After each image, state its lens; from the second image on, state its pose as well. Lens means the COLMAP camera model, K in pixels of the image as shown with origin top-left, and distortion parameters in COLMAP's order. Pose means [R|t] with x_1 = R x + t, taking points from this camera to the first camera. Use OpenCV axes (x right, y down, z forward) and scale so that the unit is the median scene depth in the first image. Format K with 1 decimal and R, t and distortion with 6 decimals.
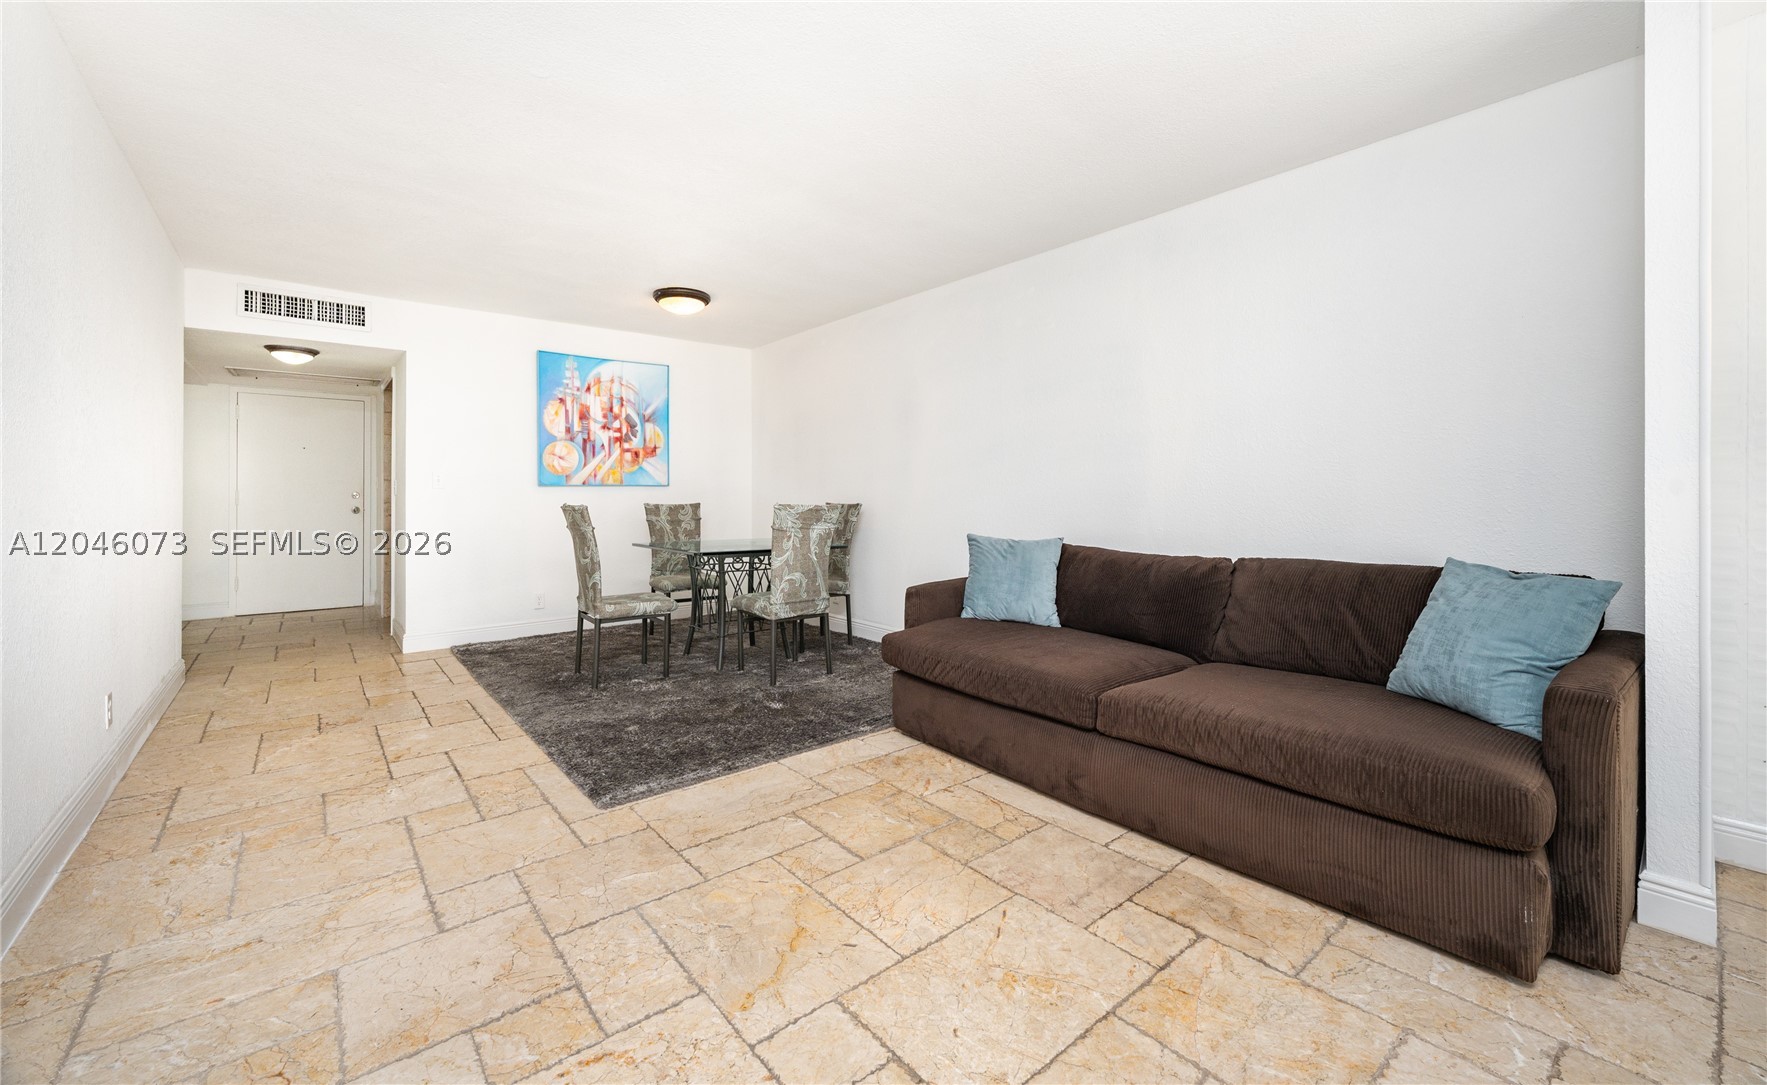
lens RADIAL K [[699.1, 0, 885.4], [0, 699.1, 495.7], [0, 0, 1]] dist [0.000116, 0.000038]
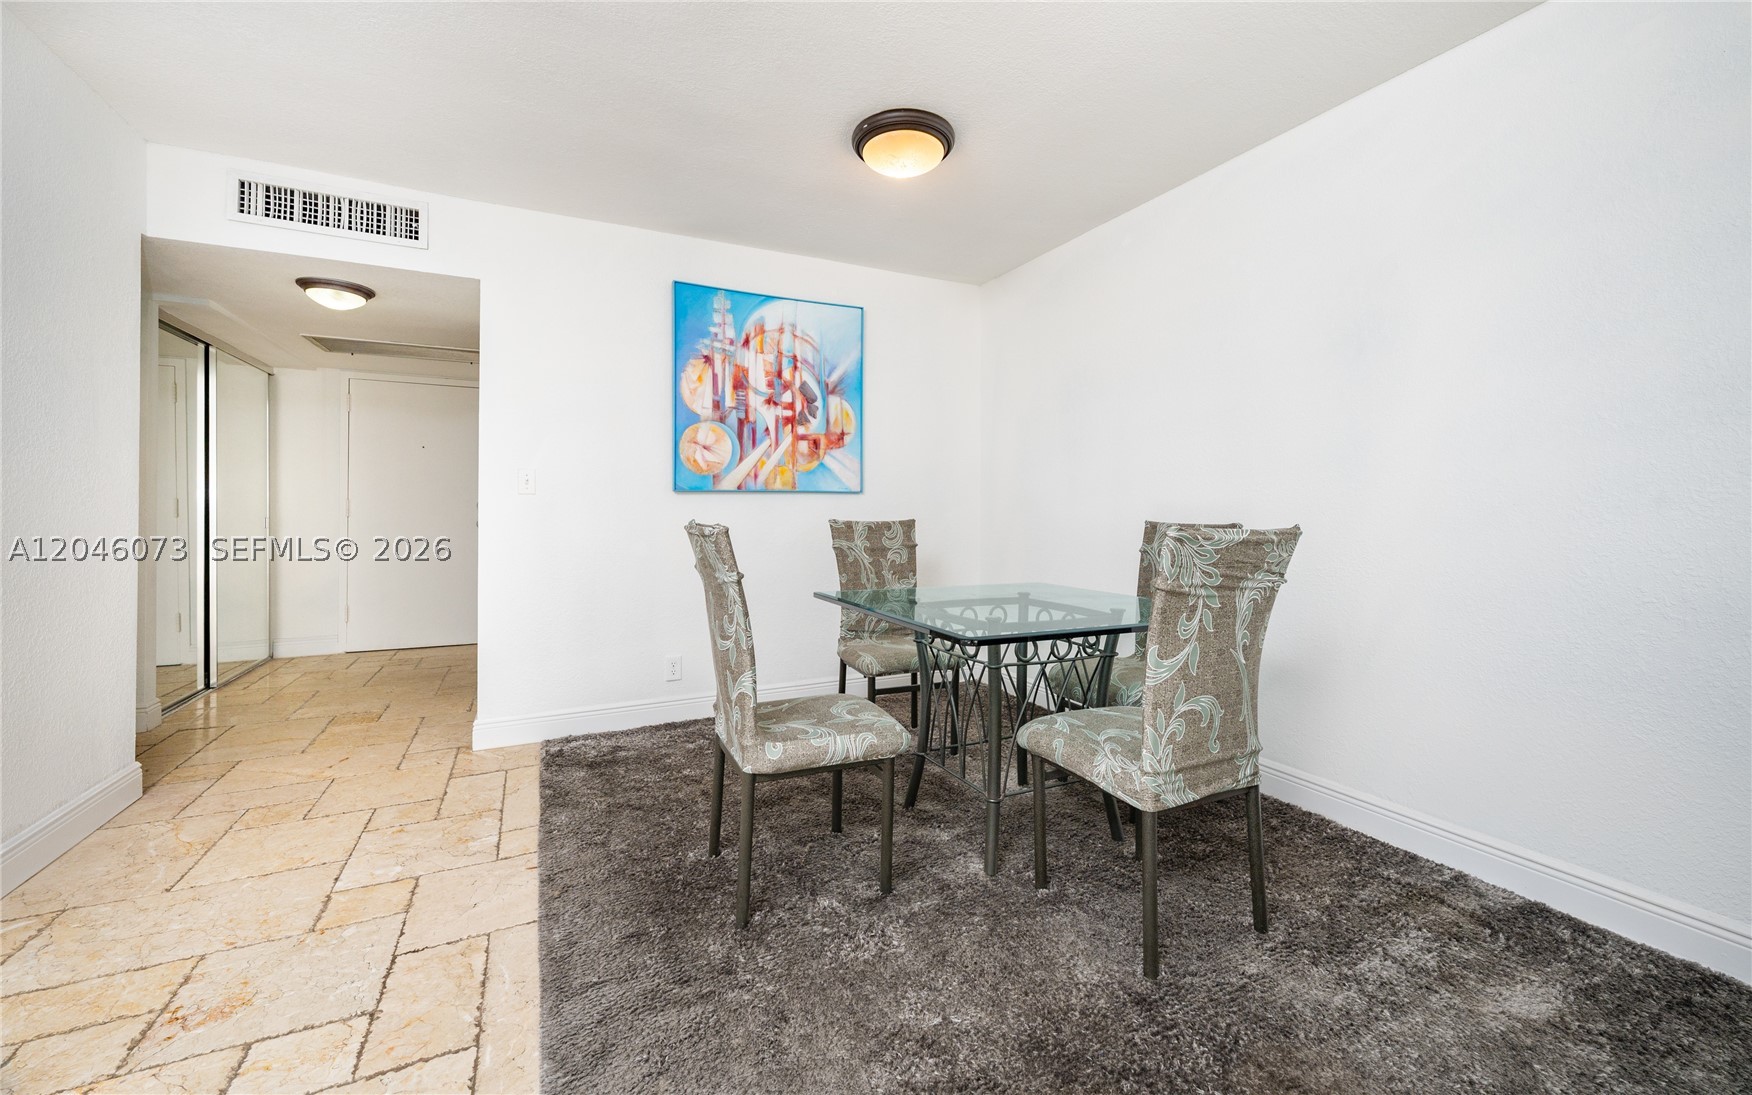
lens RADIAL K [[686.2, 0, 879.9], [0, 686.2, 513.3], [0, 0, 1]] dist [-0.000021, -0.000097]
pose [[0.973891, 0.006925, -0.226912, -0.161971], [-0.005917, 0.999969, 0.005124, 0.002119], [0.226941, -0.003648, 0.973902, 0.415748]]
